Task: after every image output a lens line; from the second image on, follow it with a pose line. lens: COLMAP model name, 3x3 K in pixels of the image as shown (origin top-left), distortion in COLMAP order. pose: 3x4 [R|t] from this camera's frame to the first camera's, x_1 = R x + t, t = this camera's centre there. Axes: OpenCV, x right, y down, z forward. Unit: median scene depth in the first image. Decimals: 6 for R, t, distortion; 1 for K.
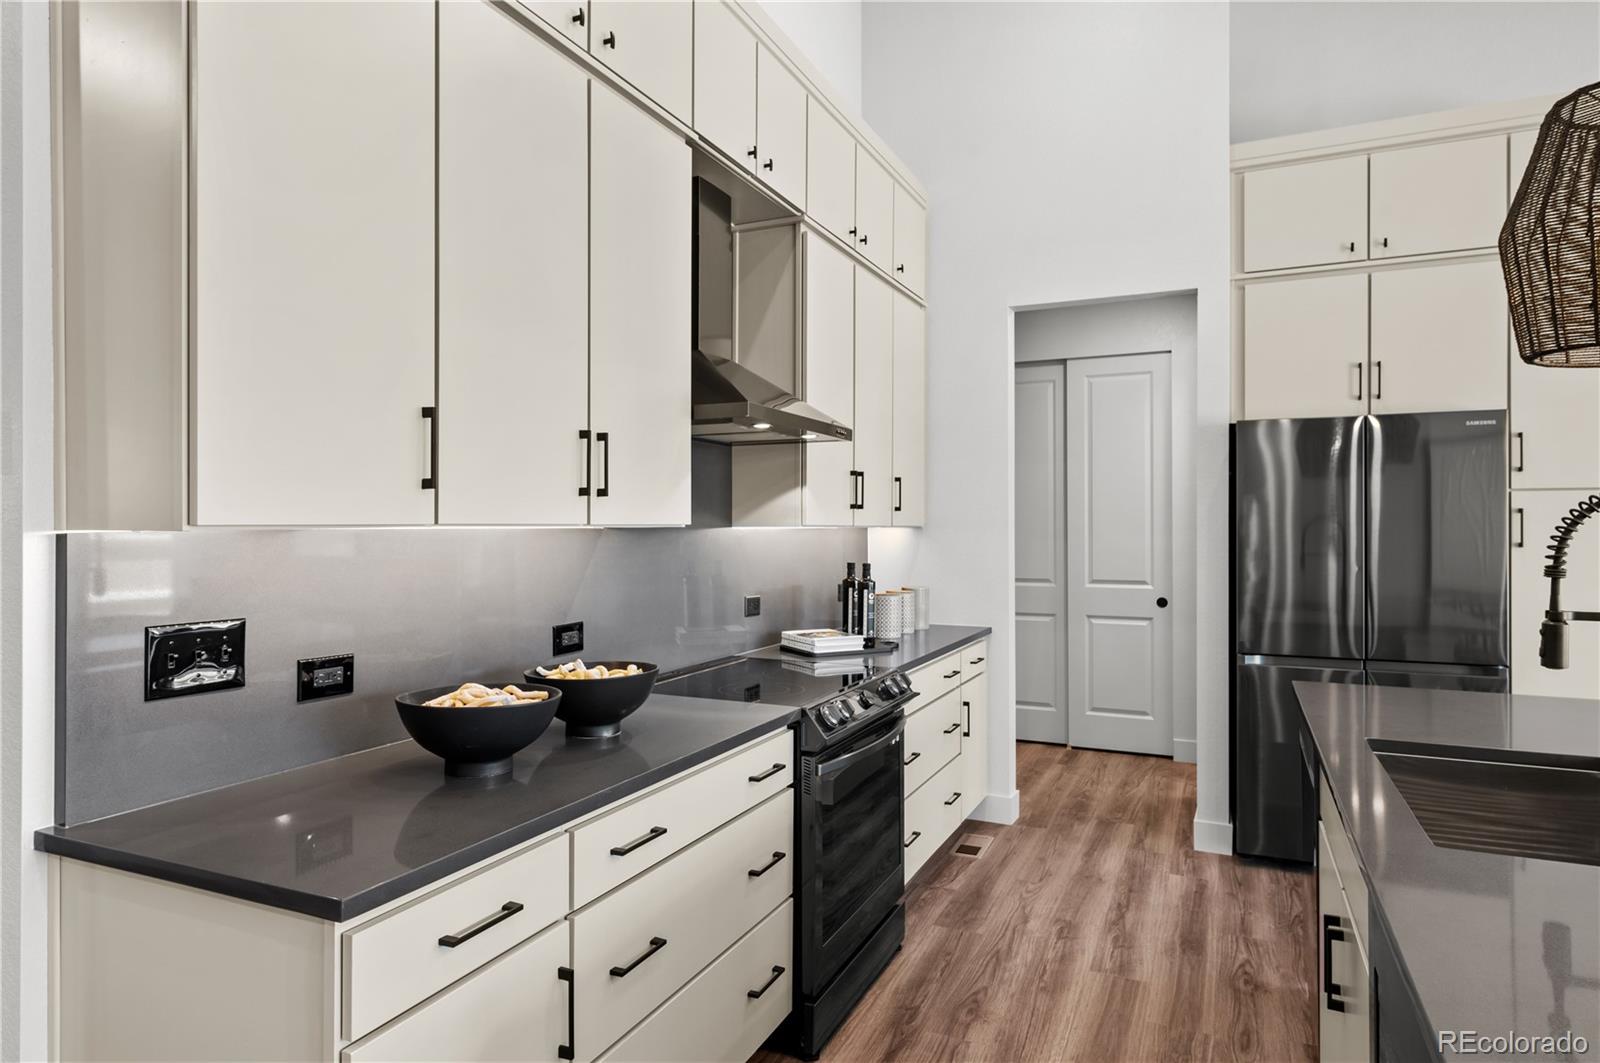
lens RADIAL K [[942.4, 0, 793.3], [0, 942.4, 520.5], [0, 0, 1]] dist [0.008022, 0.003215]
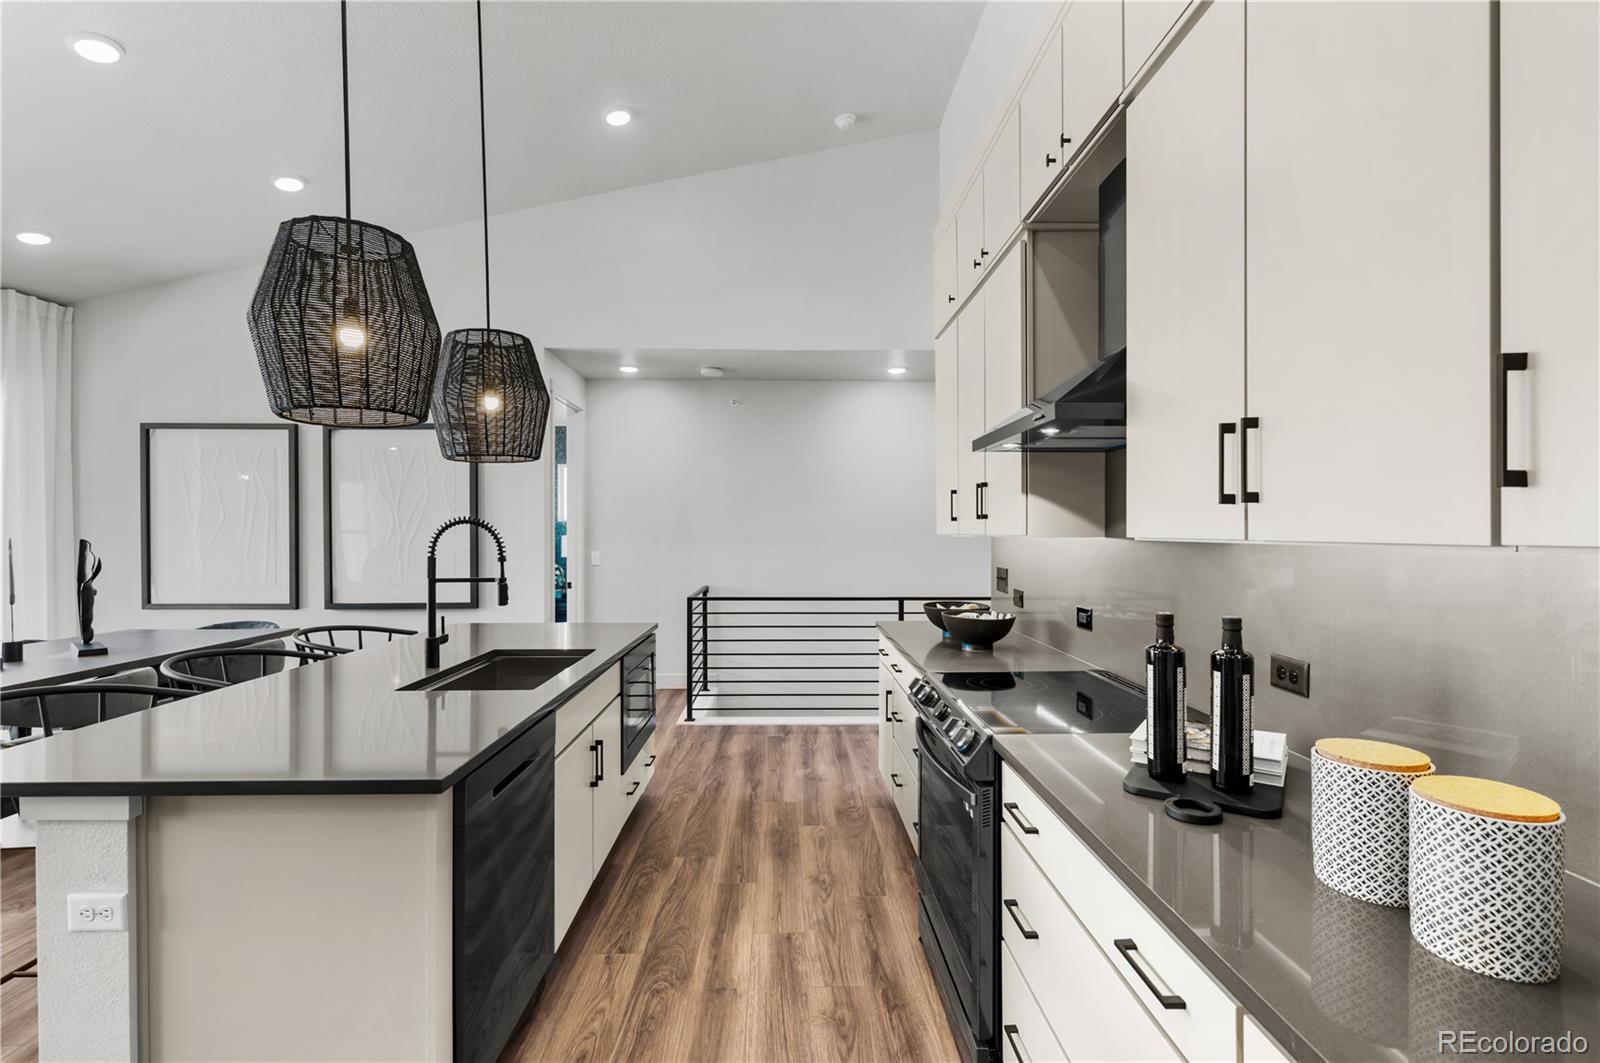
lens RADIAL K [[720.4, 0, 809.2], [0, 720.4, 537.7], [0, 0, 1]] dist [-0.001786, 0.000962]
pose [[-0.893103, 0.004566, -0.449830, 0.468987], [0.003992, 0.999990, 0.002224, 0.002867], [0.449835, 0.000190, -0.893112, 1.394932]]
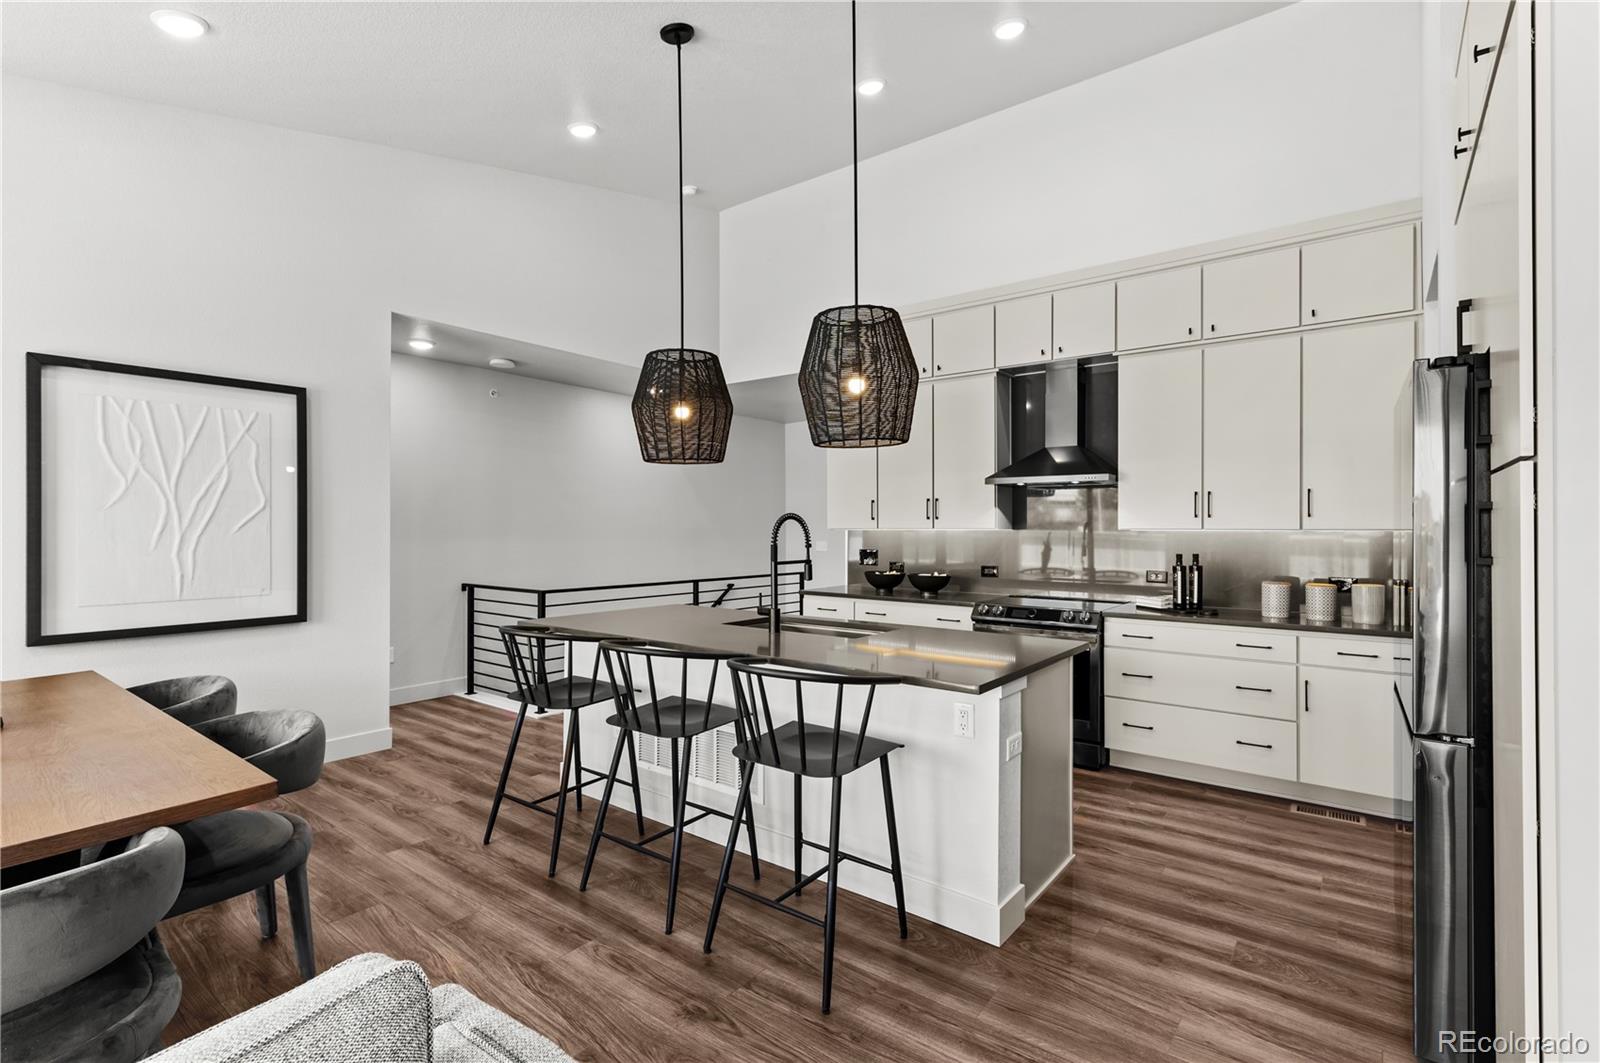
lens RADIAL K [[720.4, 0, 794.3], [0, 720.4, 528.3], [0, 0, 1]] dist [-0.001786, 0.000962]
pose [[-0.227729, 0.000540, -0.973724, 1.470732], [0.009042, 0.999958, -0.001560, 0.003238], [0.973683, -0.009159, -0.227724, 0.741545]]
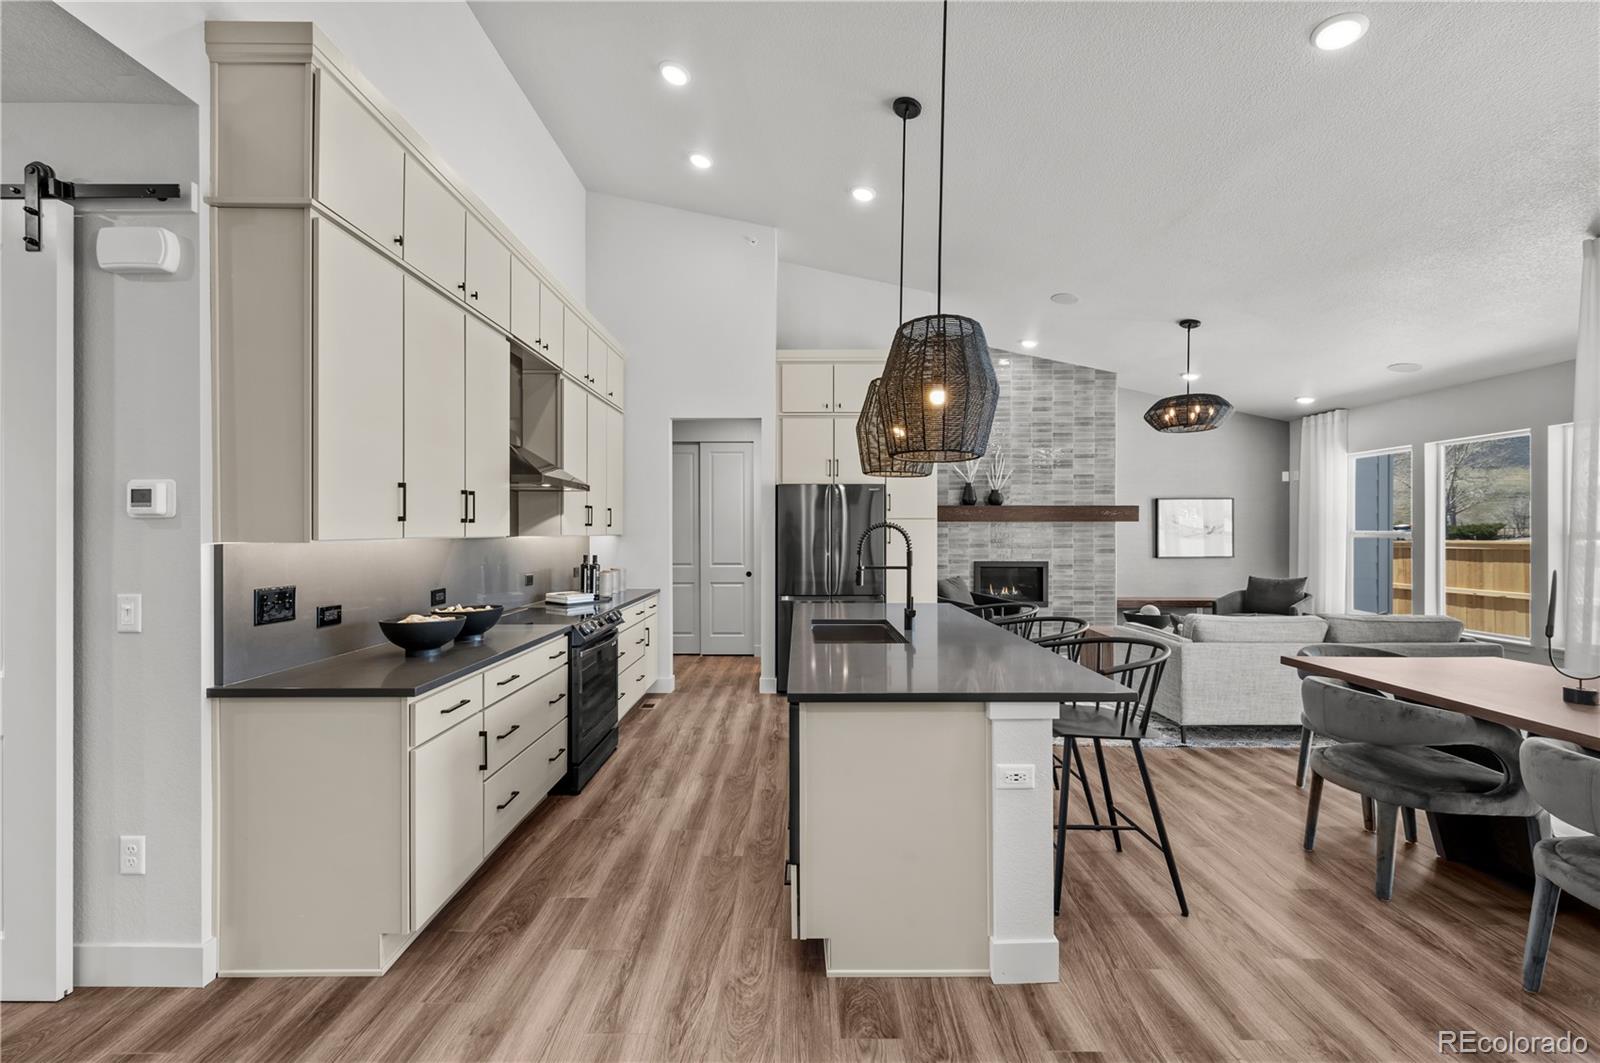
lens RADIAL K [[635.1, 0, 794.3], [0, 635.1, 536.3], [0, 0, 1]] dist [0.001193, -0.001850]
pose [[0.911112, -0.003308, 0.412146, -0.090687], [-0.002331, 0.999910, 0.013178, -0.010769], [-0.412153, -0.012967, 0.911023, -0.349365]]
